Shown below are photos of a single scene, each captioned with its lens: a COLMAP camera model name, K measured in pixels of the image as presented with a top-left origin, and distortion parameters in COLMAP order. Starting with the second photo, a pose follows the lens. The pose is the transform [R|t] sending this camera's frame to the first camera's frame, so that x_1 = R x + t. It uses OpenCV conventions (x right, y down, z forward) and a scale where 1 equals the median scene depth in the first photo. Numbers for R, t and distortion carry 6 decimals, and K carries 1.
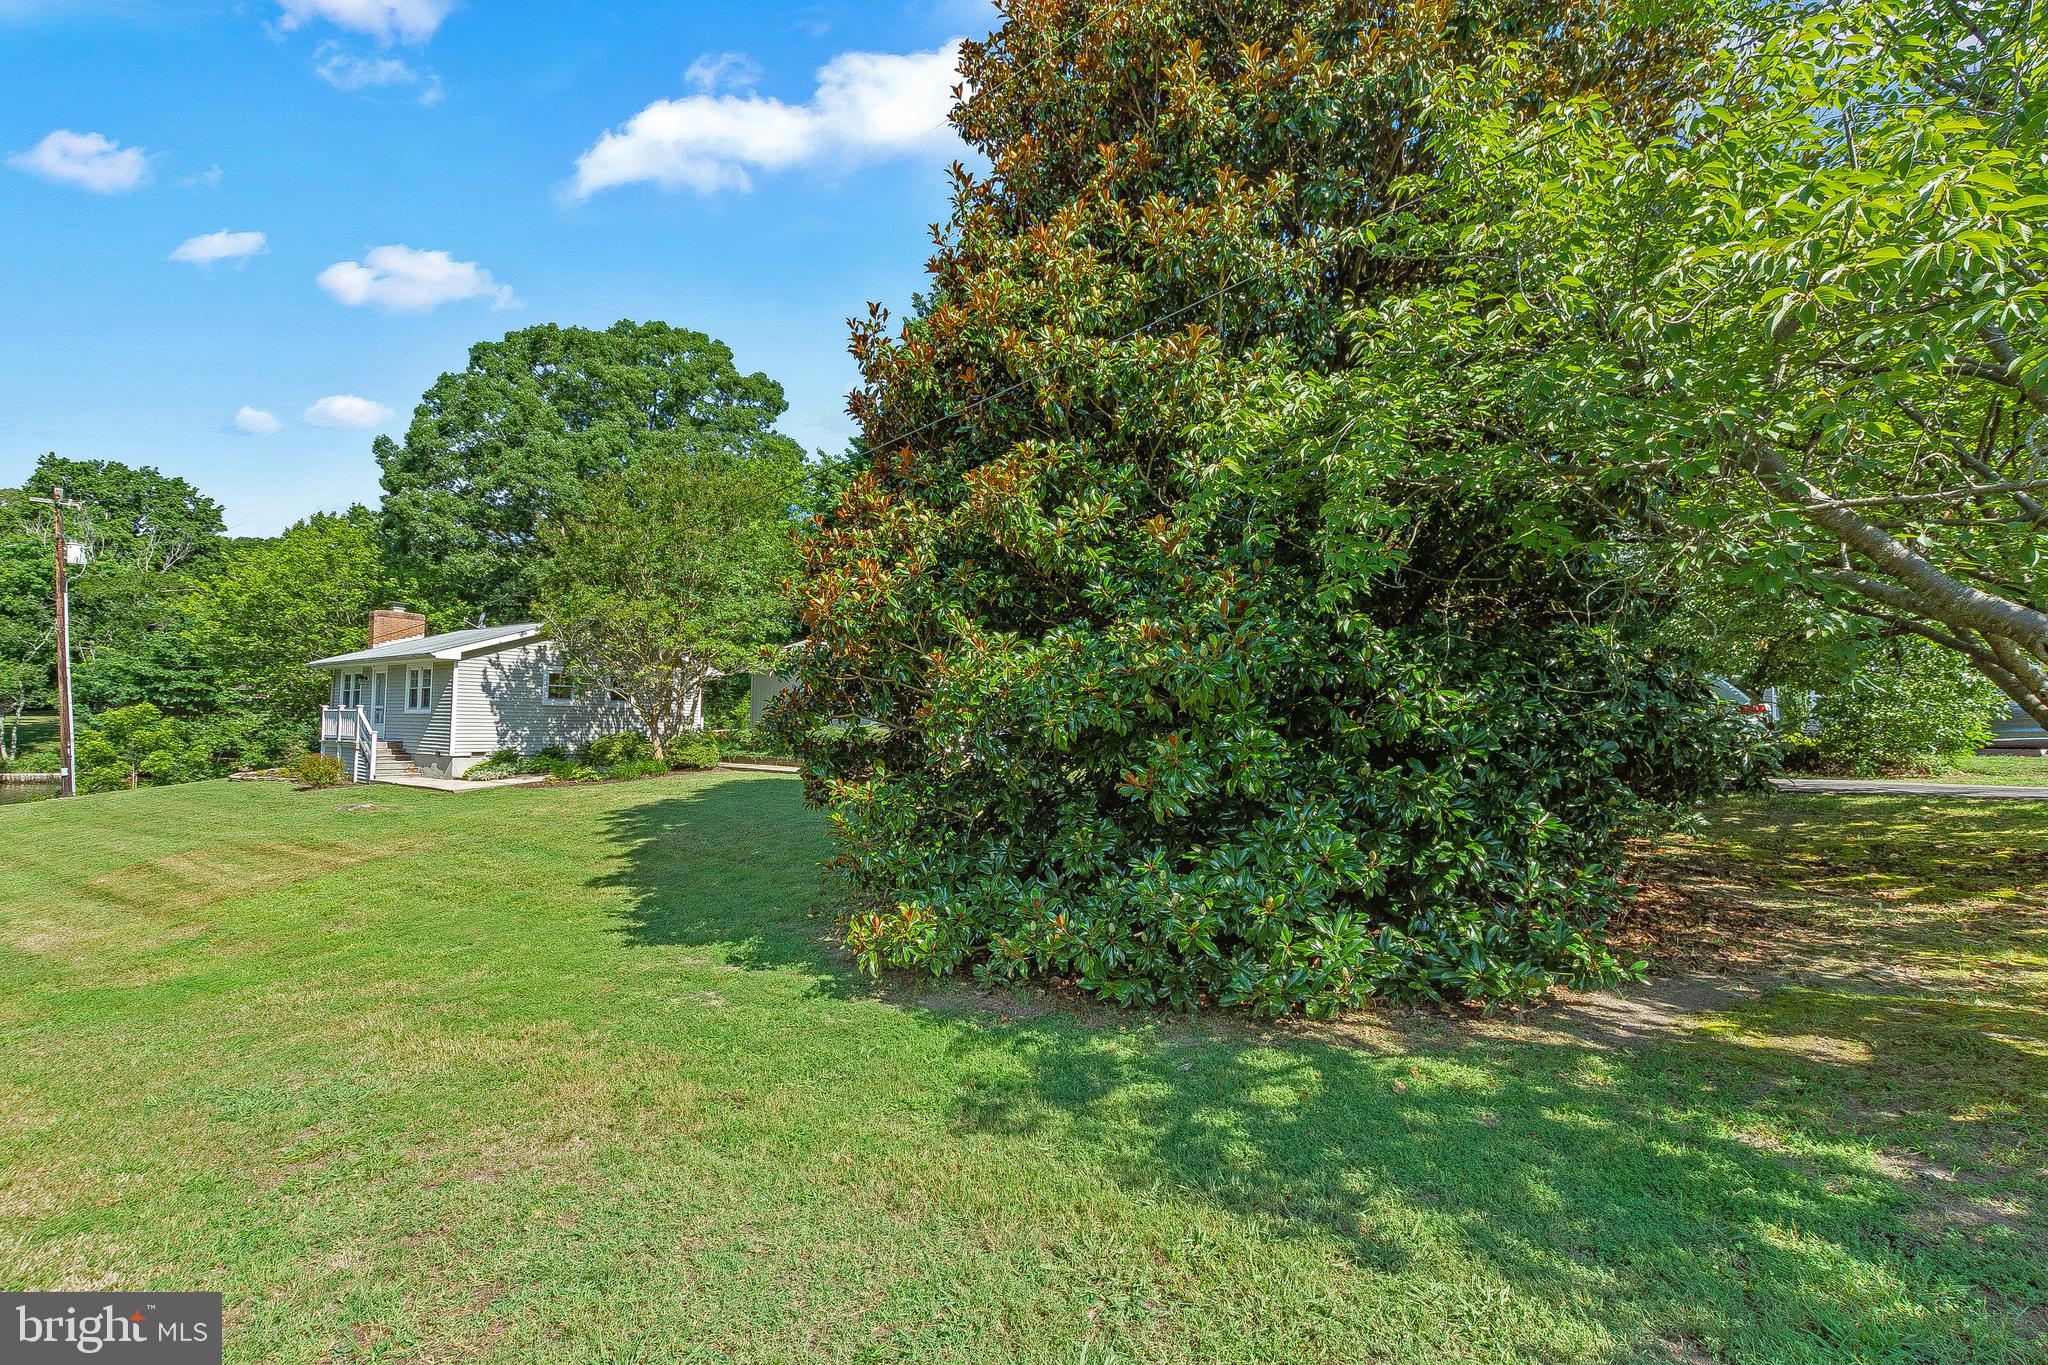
lens RADIAL K [[887.0, 0, 1045.2], [0, 887.0, 692.0], [0, 0, 1]] dist [0.007901, -0.004208]
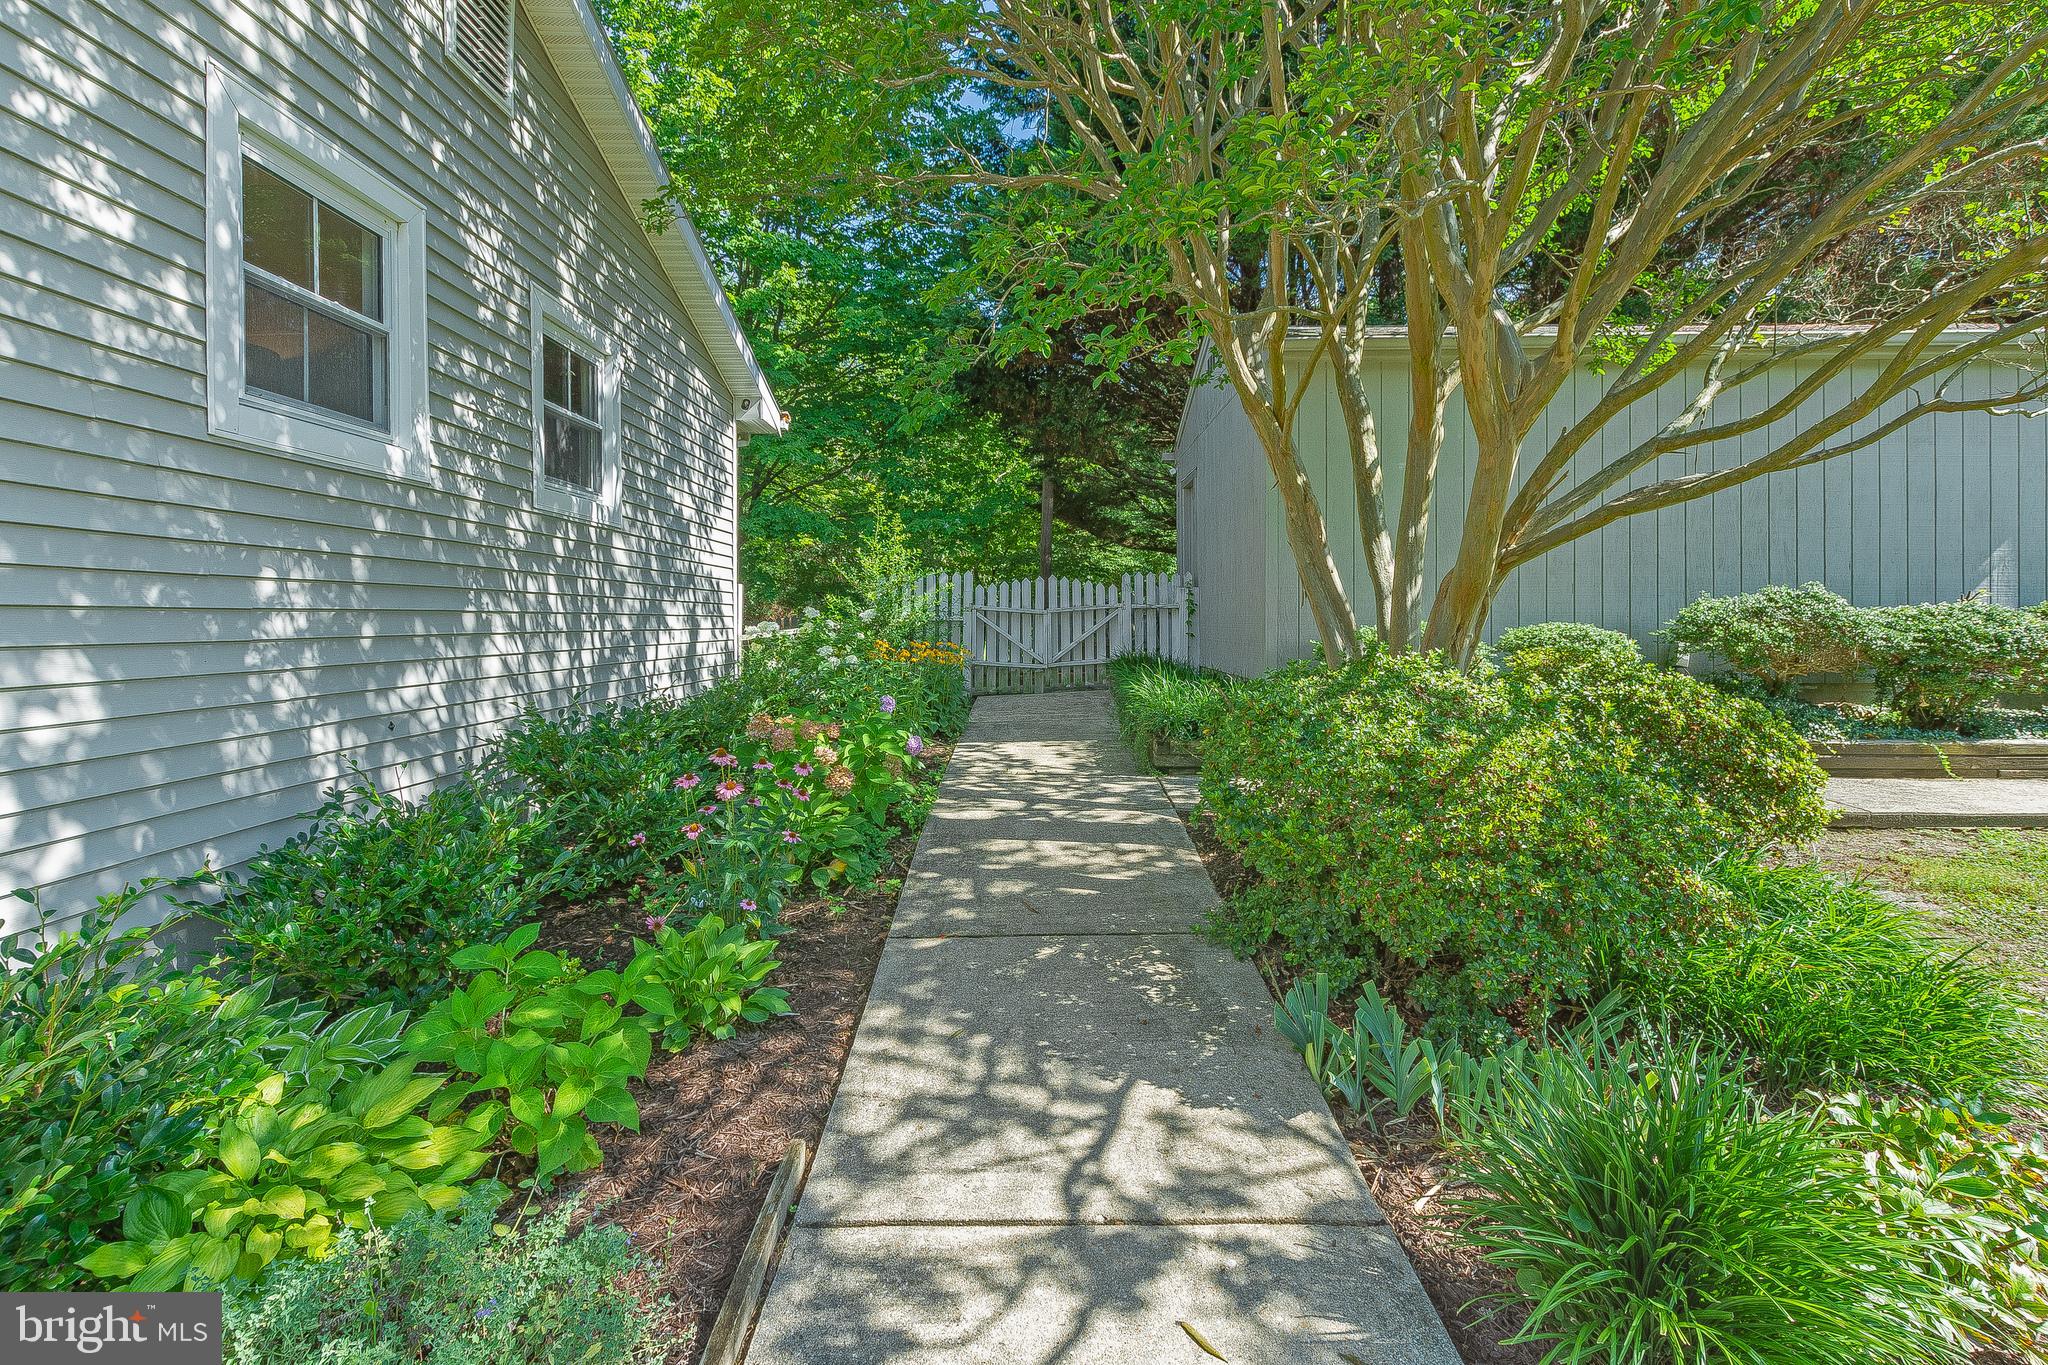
lens RADIAL K [[904.3, 0, 1014.8], [0, 904.3, 615.4], [0, 0, 1]] dist [0.001304, 0.000176]
pose [[0.804239, -0.015437, 0.594105, -0.489905], [-0.007033, 0.999345, 0.035487, 0.027436], [-0.594264, -0.032719, 0.803604, 0.759632]]
